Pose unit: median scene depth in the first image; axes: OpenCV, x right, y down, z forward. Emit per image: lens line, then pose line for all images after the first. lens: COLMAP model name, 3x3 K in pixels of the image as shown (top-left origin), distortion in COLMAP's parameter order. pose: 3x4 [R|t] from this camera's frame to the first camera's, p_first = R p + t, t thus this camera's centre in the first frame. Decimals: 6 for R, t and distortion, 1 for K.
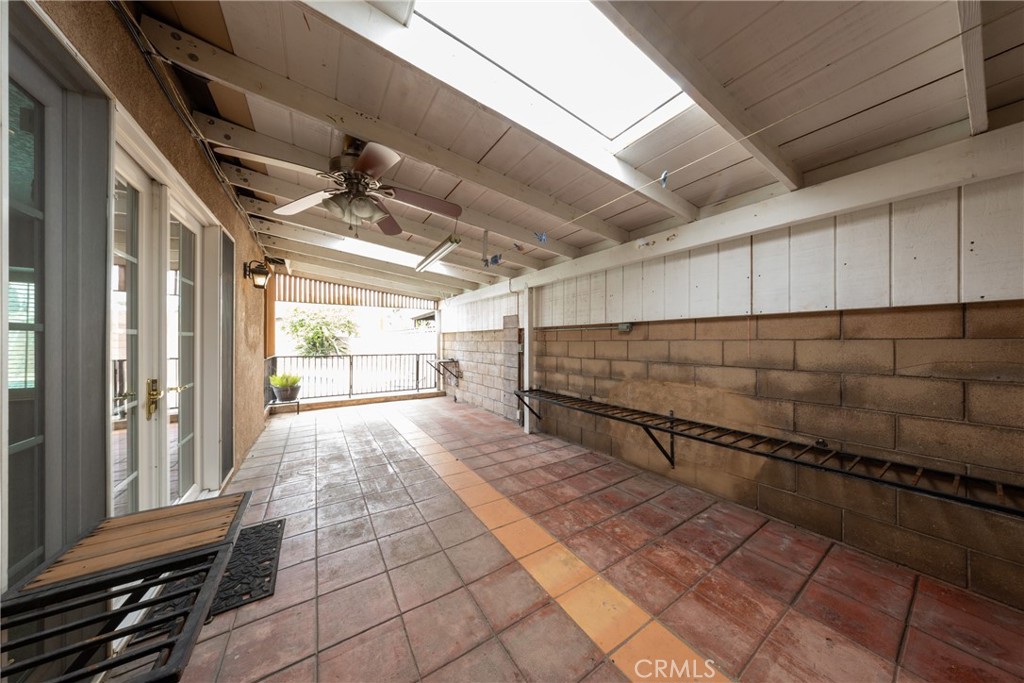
lens RADIAL K [[297.3, 0, 514.8], [0, 297.3, 342.7], [0, 0, 1]] dist [-0.000267, -0.000596]
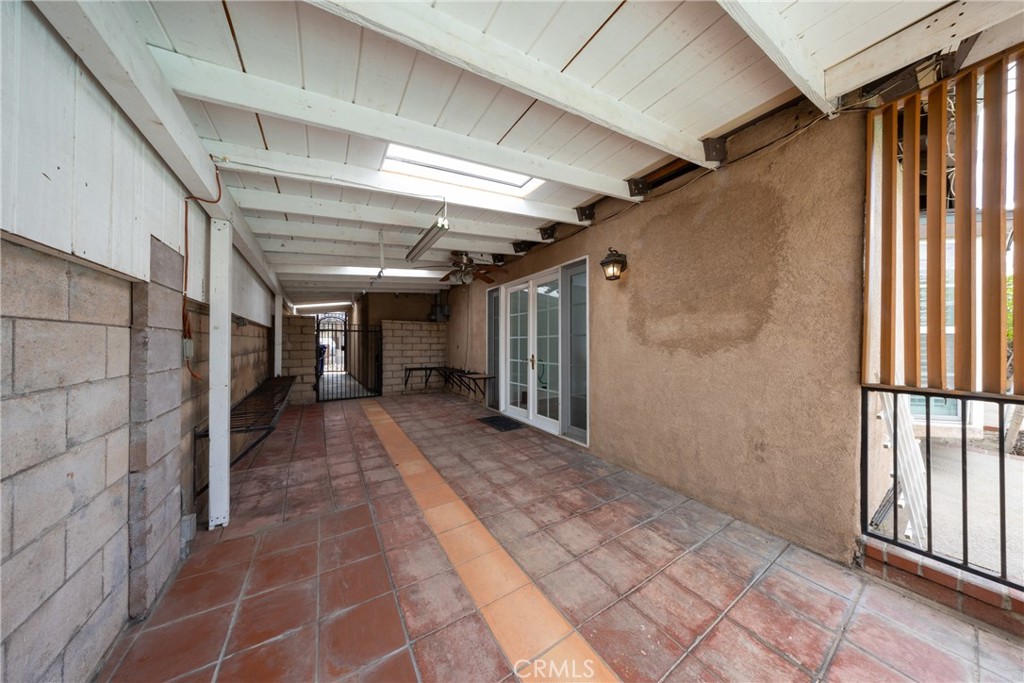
lens RADIAL K [[297.3, 0, 509.2], [0, 297.3, 341.6], [0, 0, 1]] dist [-0.000267, -0.000596]
pose [[-0.999651, -0.007559, 0.025301, -0.552209], [-0.007674, 0.999961, -0.004440, 0.005346], [-0.025267, -0.004633, -0.999670, 1.877802]]
